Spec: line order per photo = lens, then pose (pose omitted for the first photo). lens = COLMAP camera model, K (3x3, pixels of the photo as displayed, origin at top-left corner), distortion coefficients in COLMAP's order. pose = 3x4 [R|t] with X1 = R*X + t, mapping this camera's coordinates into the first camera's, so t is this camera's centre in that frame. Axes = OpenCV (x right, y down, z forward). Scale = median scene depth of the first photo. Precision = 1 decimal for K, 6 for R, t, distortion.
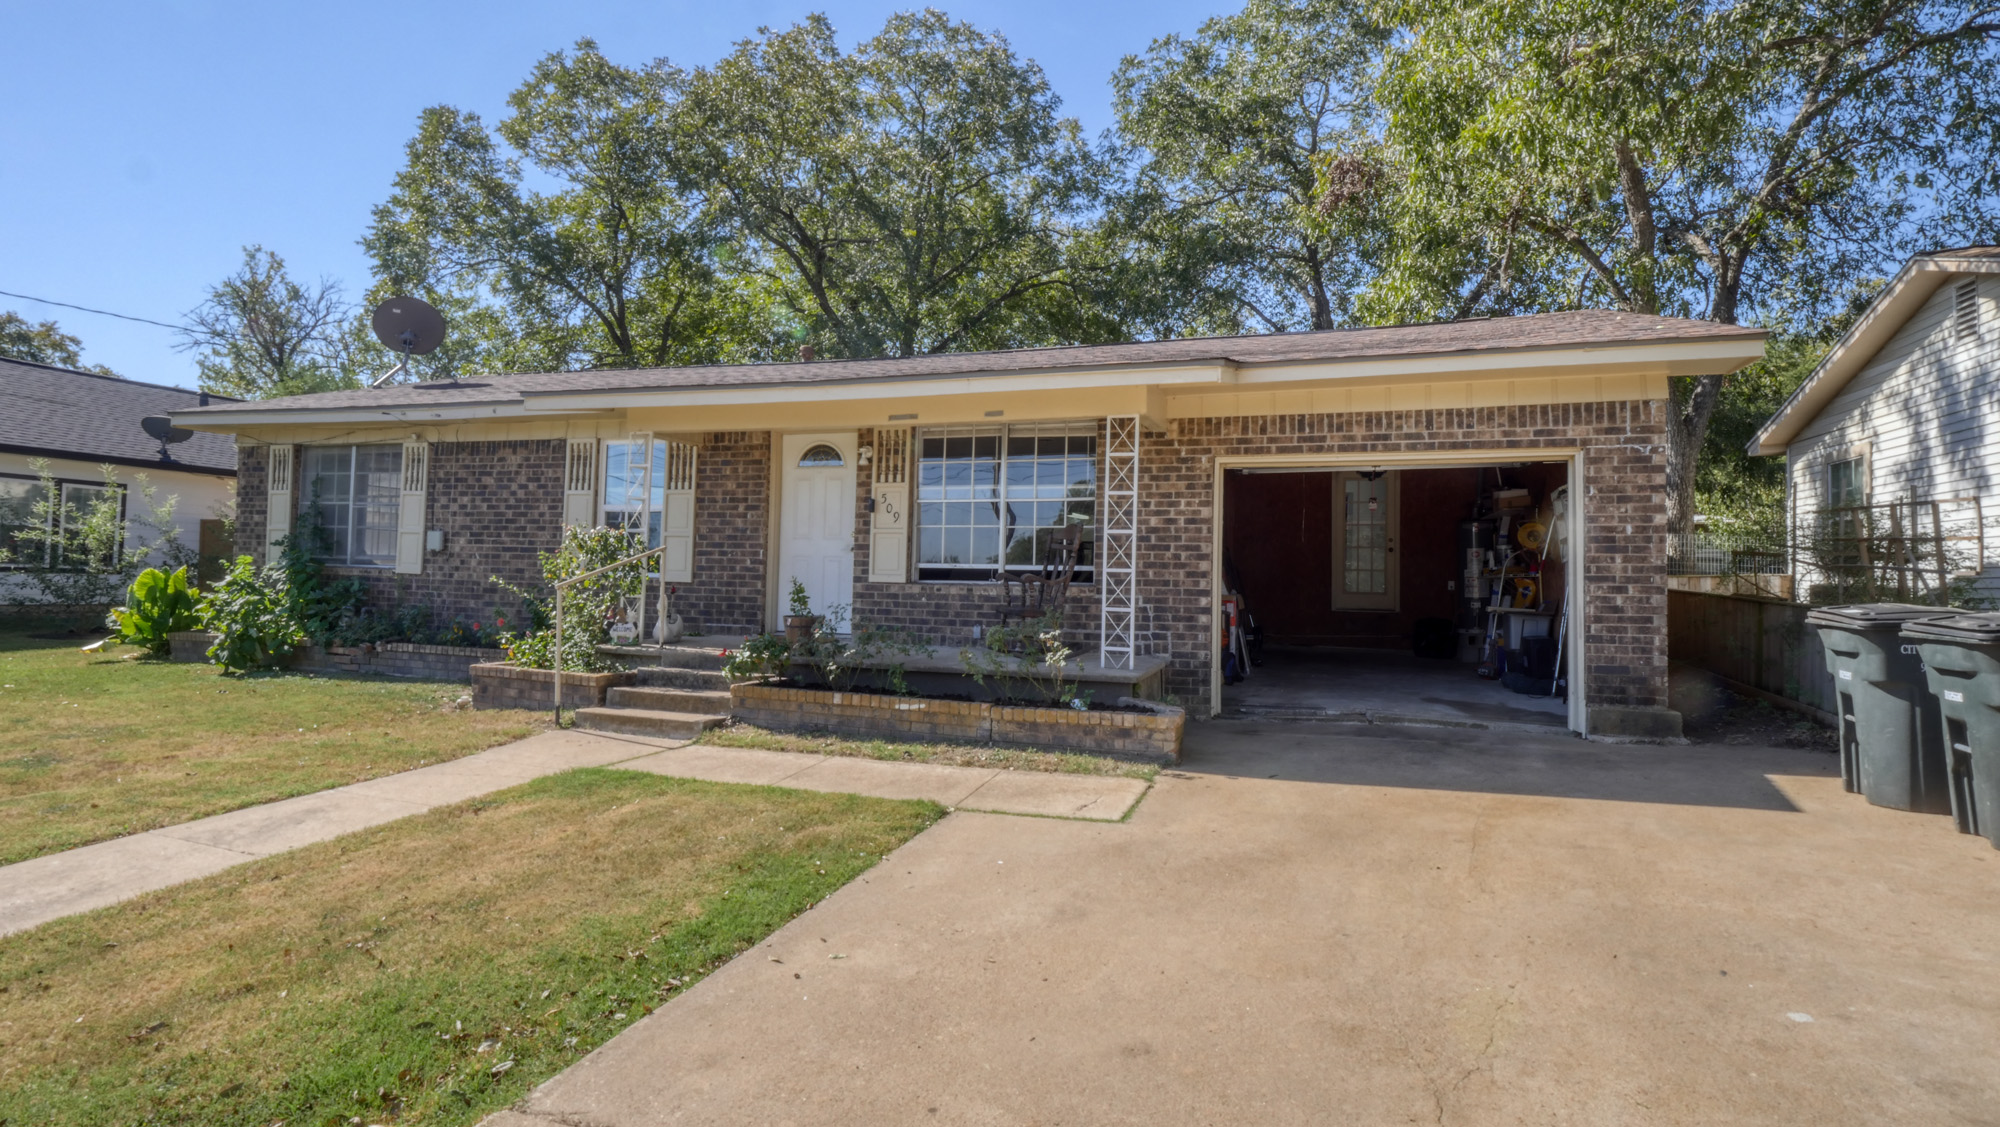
lens RADIAL K [[972.7, 0, 1008.9], [0, 972.7, 546.1], [0, 0, 1]] dist [-0.012397, -0.001491]
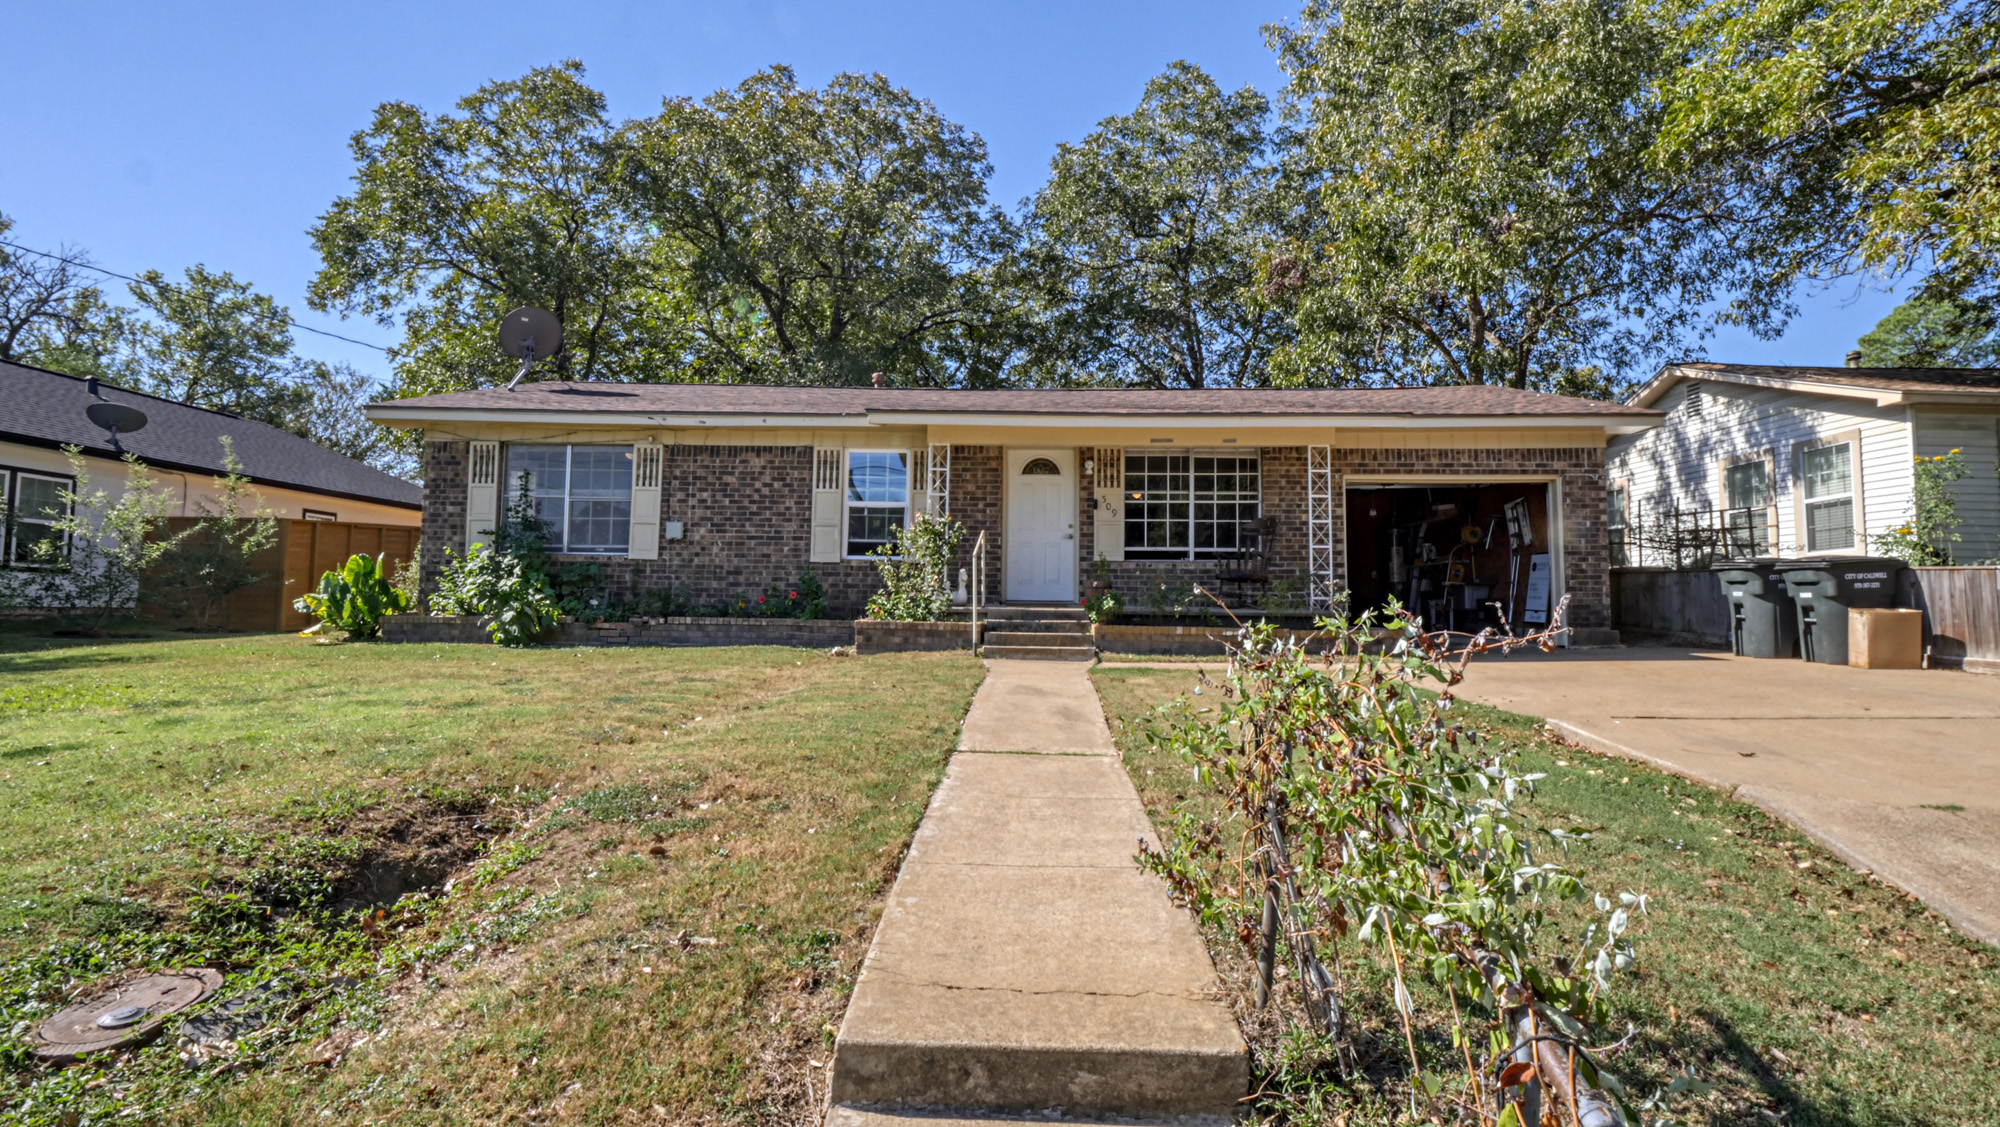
lens RADIAL K [[972.7, 0, 1008.9], [0, 972.7, 546.1], [0, 0, 1]] dist [-0.012397, -0.001491]
pose [[0.955899, 0.007212, 0.293608, -0.591261], [0.000756, 0.999635, -0.027014, 0.047786], [-0.293695, 0.026045, 0.955544, -0.229283]]
